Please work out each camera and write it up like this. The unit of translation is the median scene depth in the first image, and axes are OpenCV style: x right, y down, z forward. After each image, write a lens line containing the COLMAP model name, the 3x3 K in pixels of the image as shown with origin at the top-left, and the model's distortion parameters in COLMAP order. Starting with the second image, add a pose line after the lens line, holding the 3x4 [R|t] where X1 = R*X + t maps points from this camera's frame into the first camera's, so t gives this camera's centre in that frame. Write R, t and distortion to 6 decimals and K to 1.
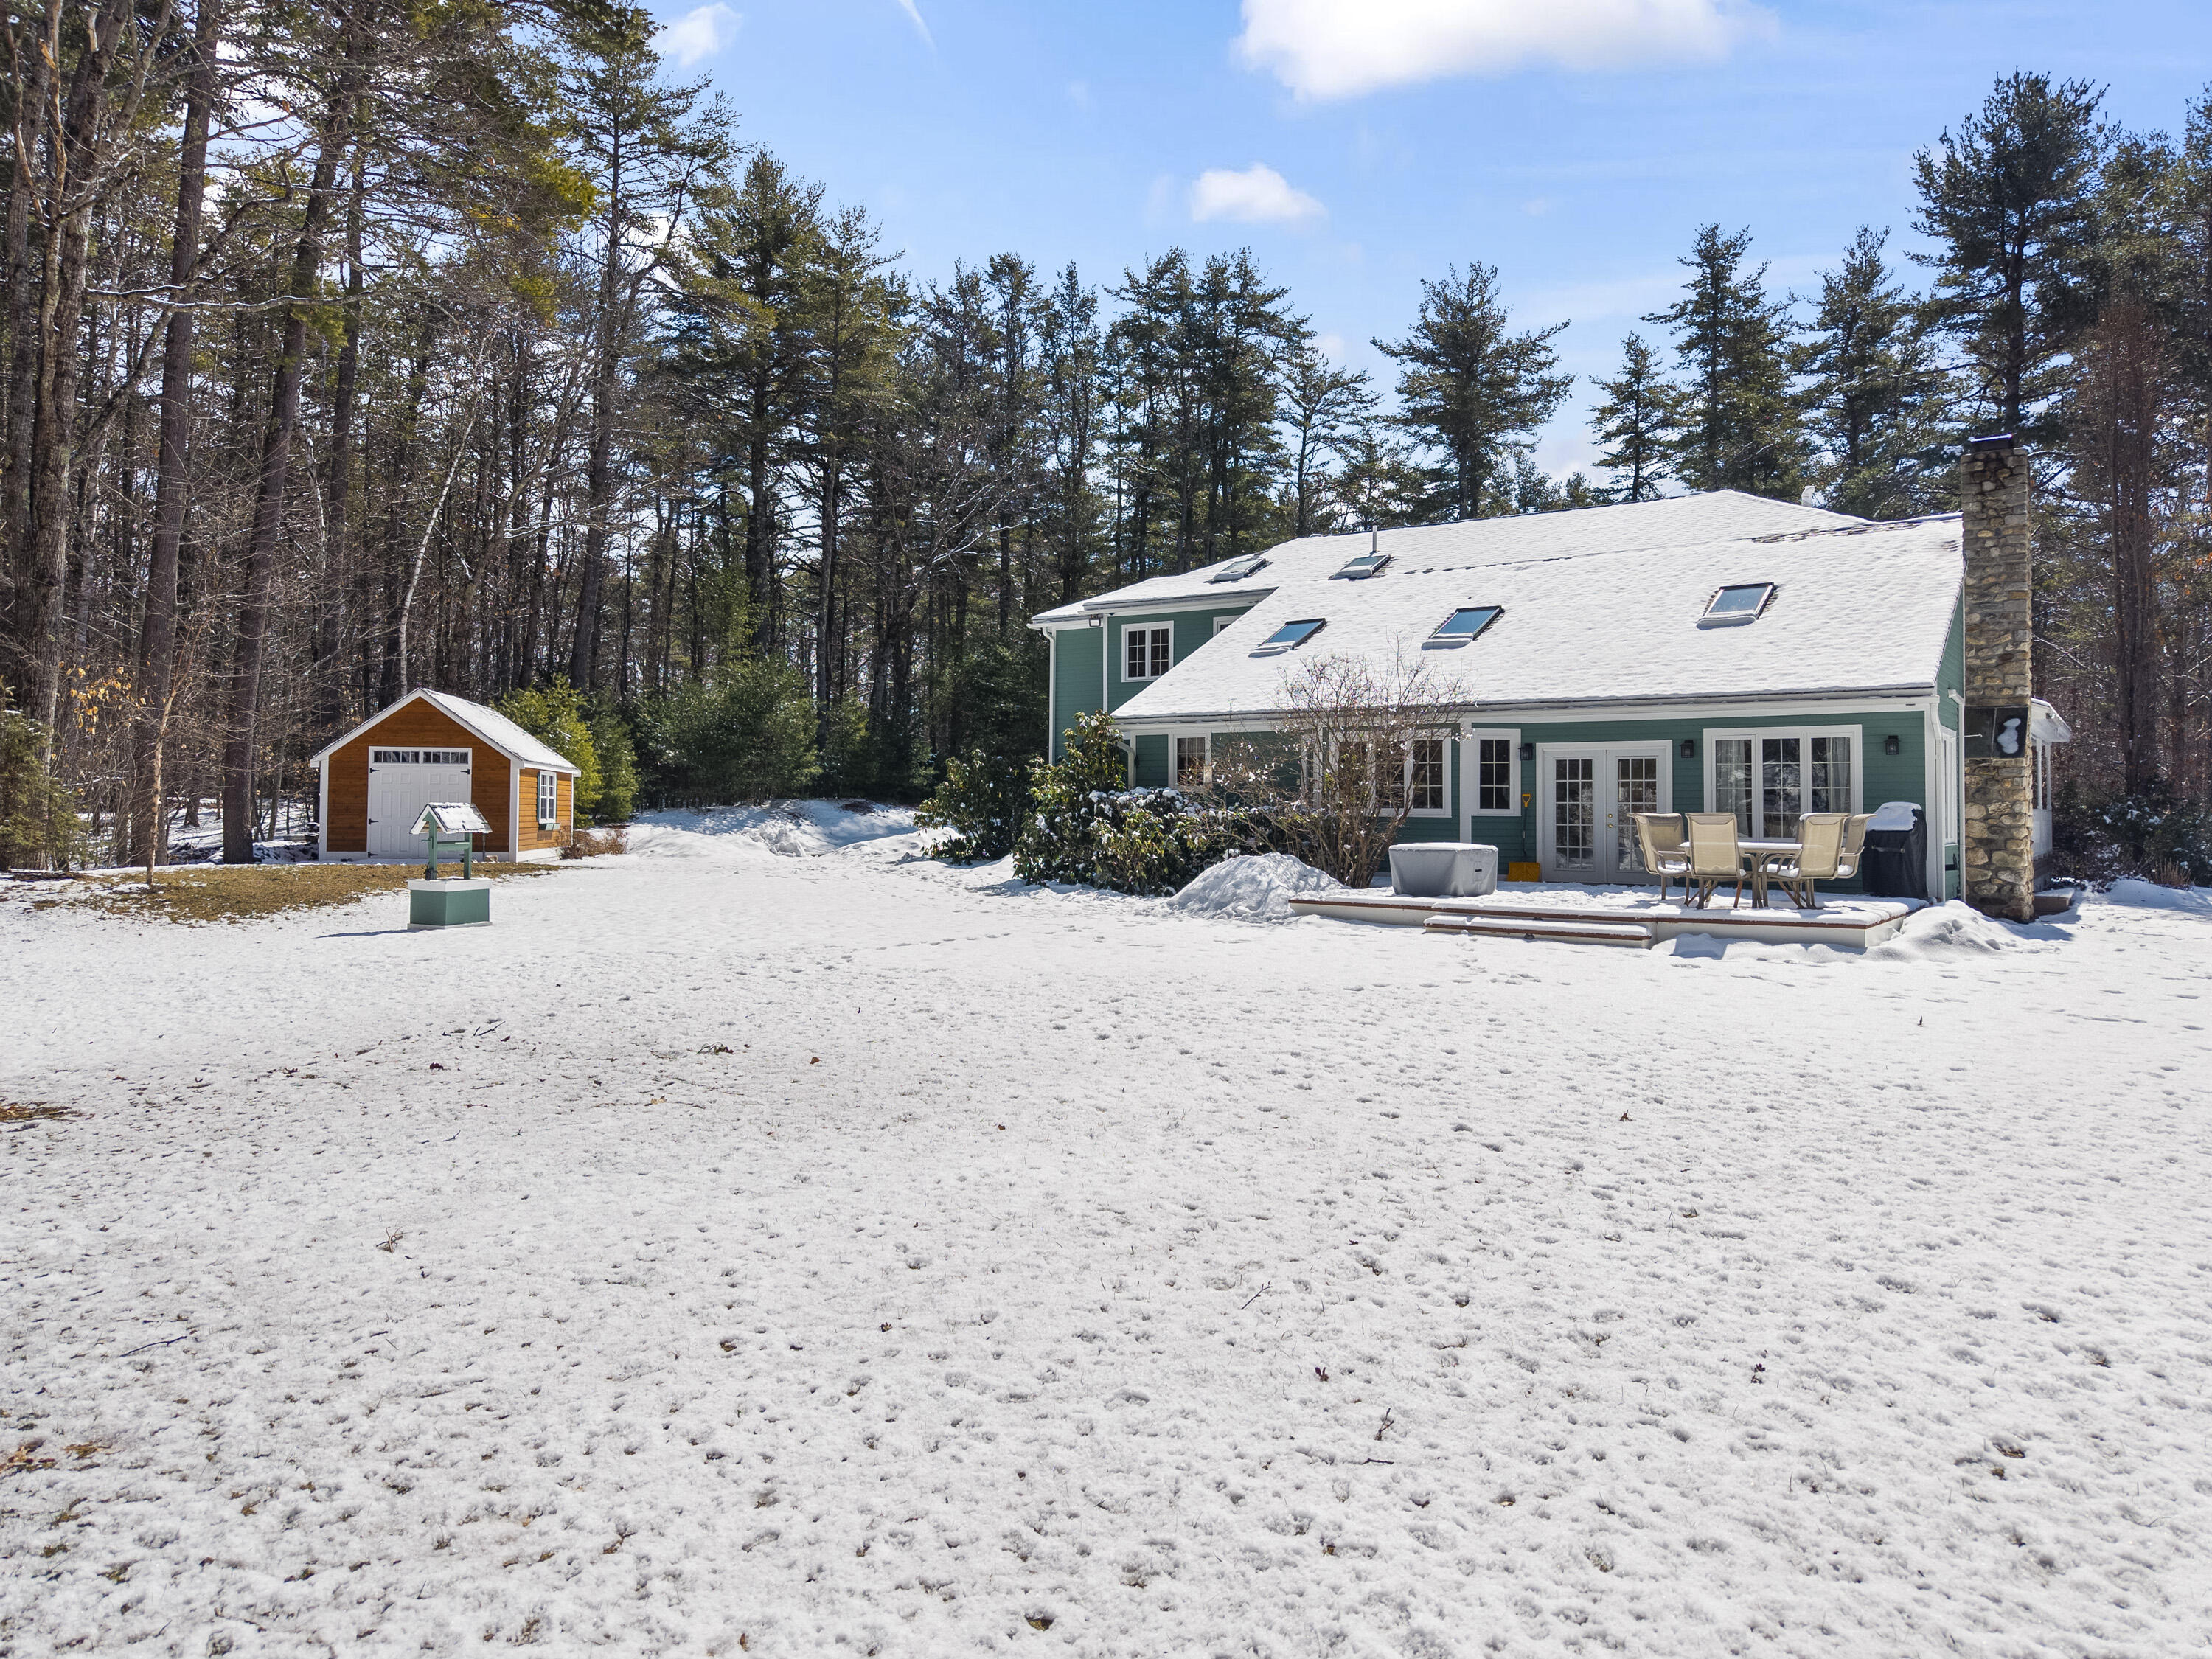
lens RADIAL K [[1573.3, 0, 1115.0], [0, 1573.3, 773.1], [0, 0, 1]] dist [0.058951, -0.002412]
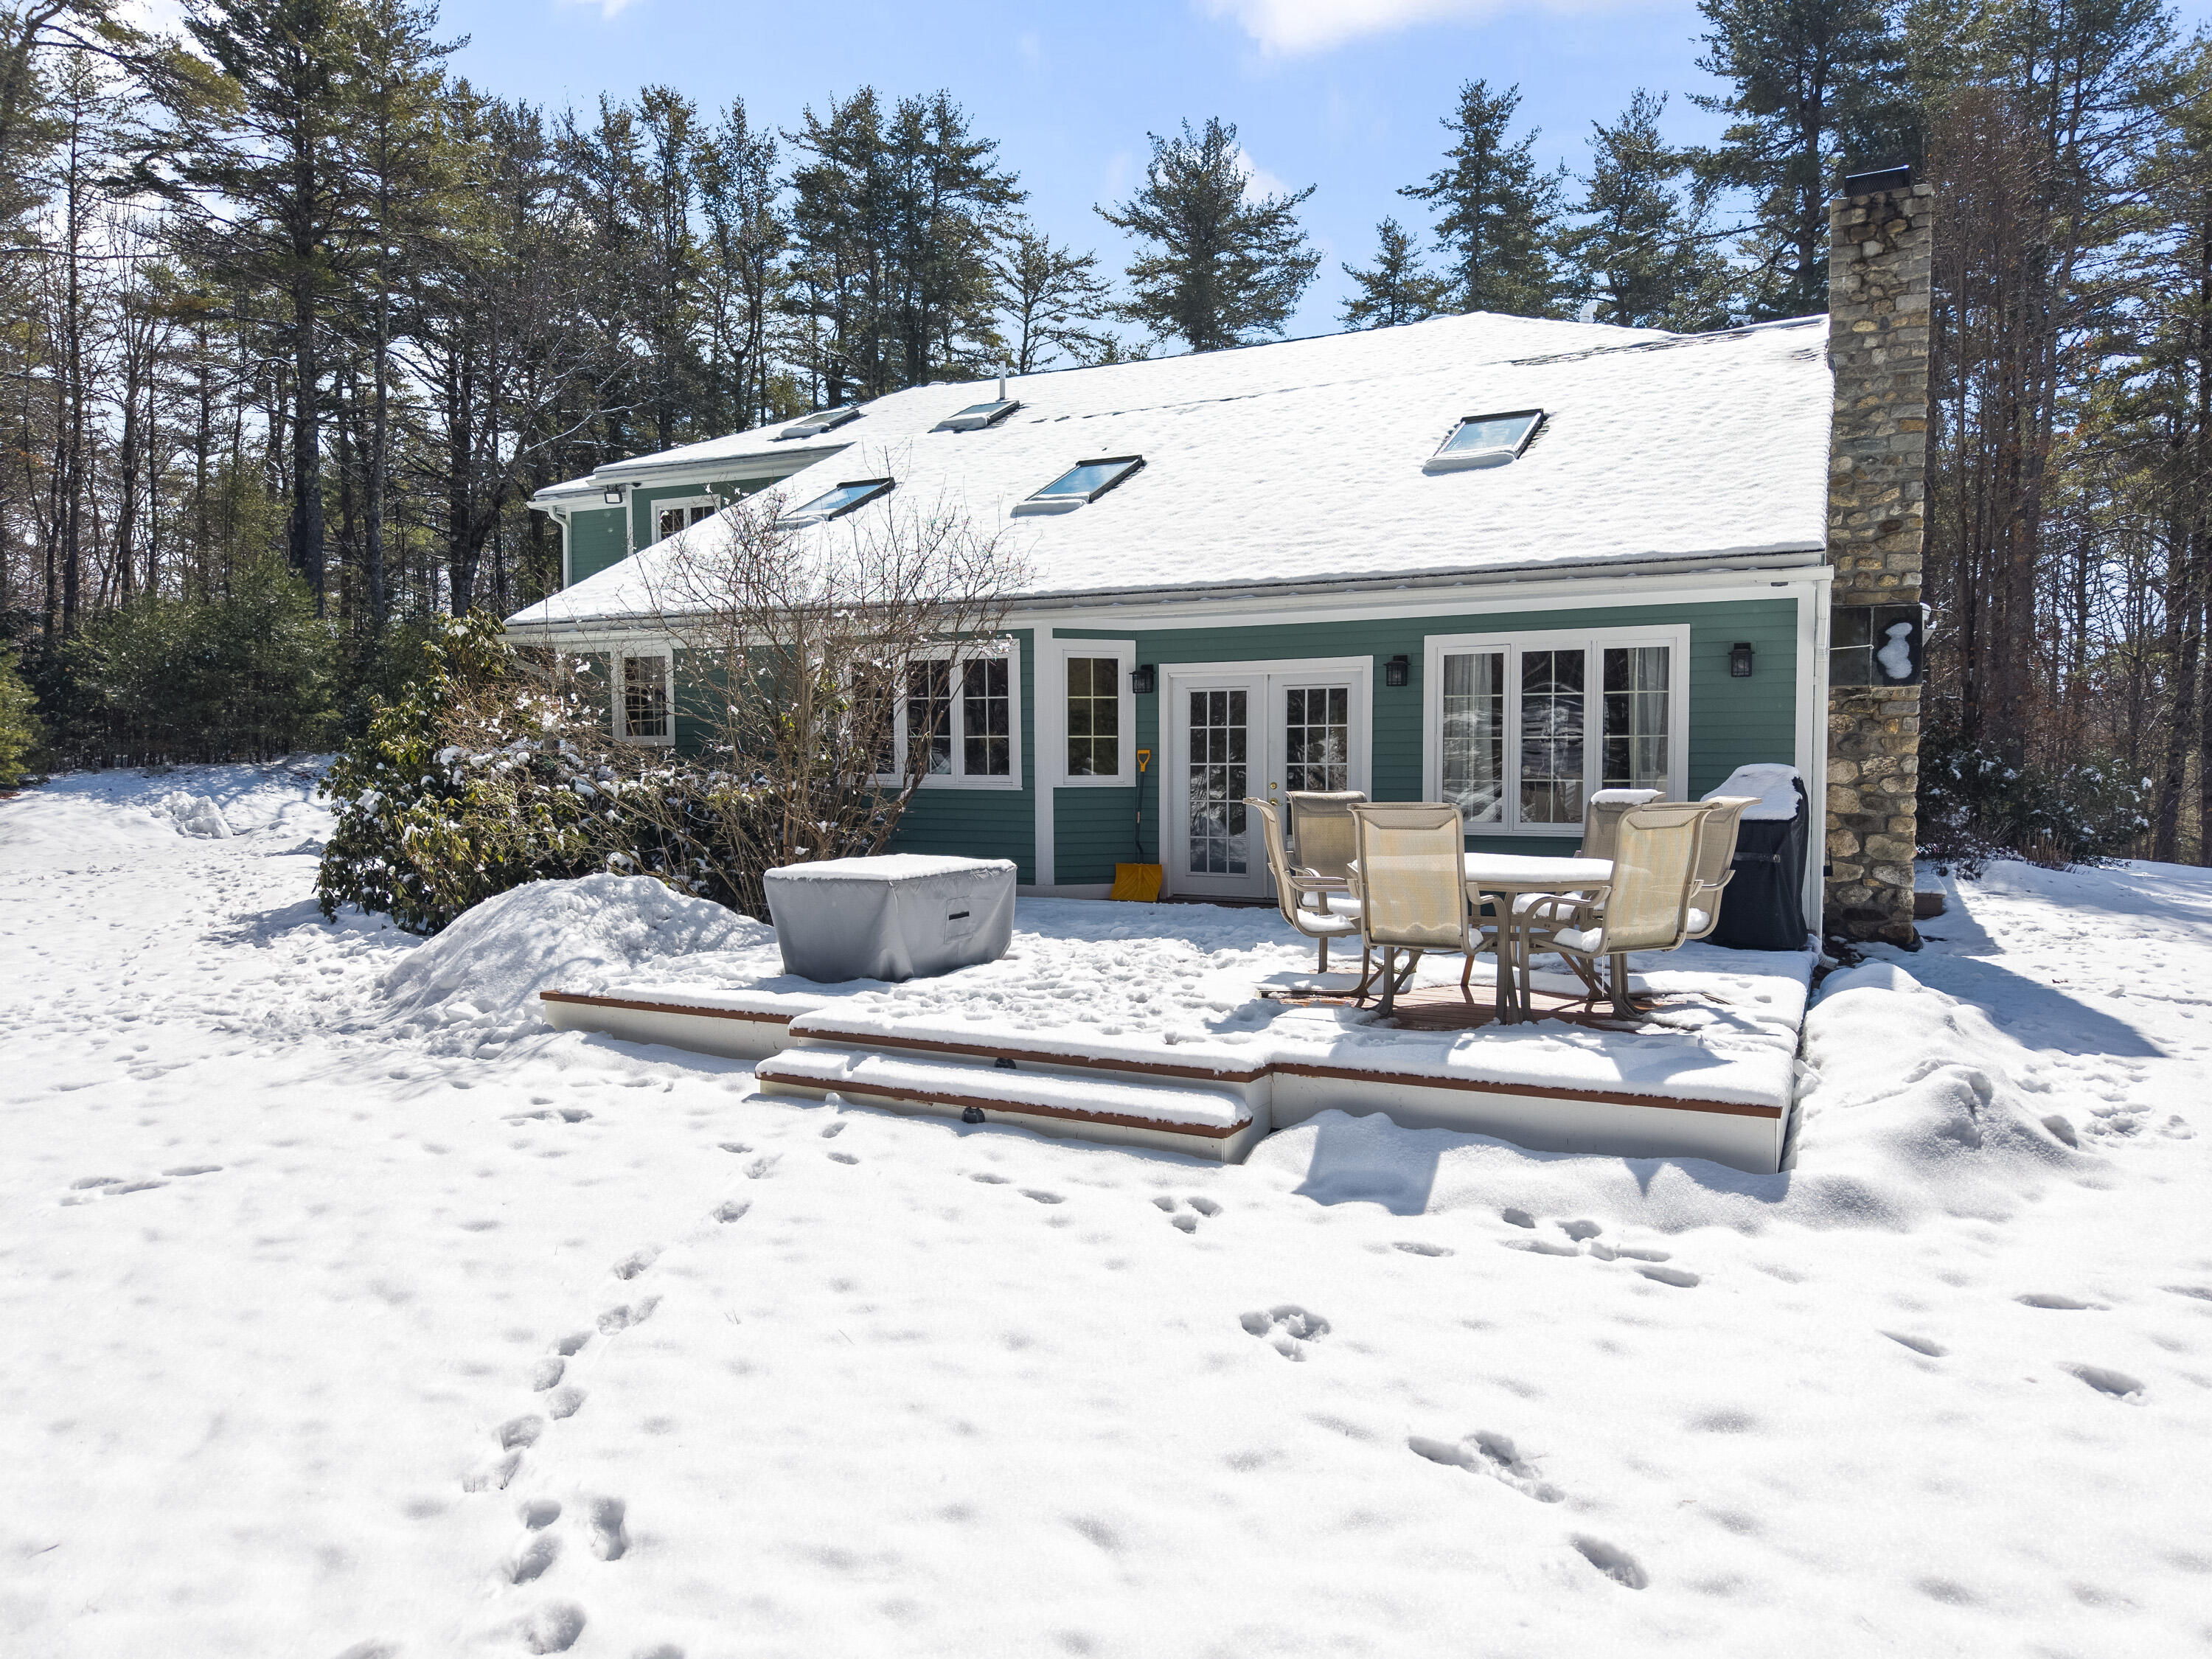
lens RADIAL K [[1573.3, 0, 1103.6], [0, 1573.3, 828.9], [0, 0, 1]] dist [0.058951, -0.002412]
pose [[0.991563, -0.013225, 0.128946, 0.076153], [0.004104, 0.997486, 0.070749, 0.000423], [-0.129557, -0.069623, 0.989125, 0.187298]]
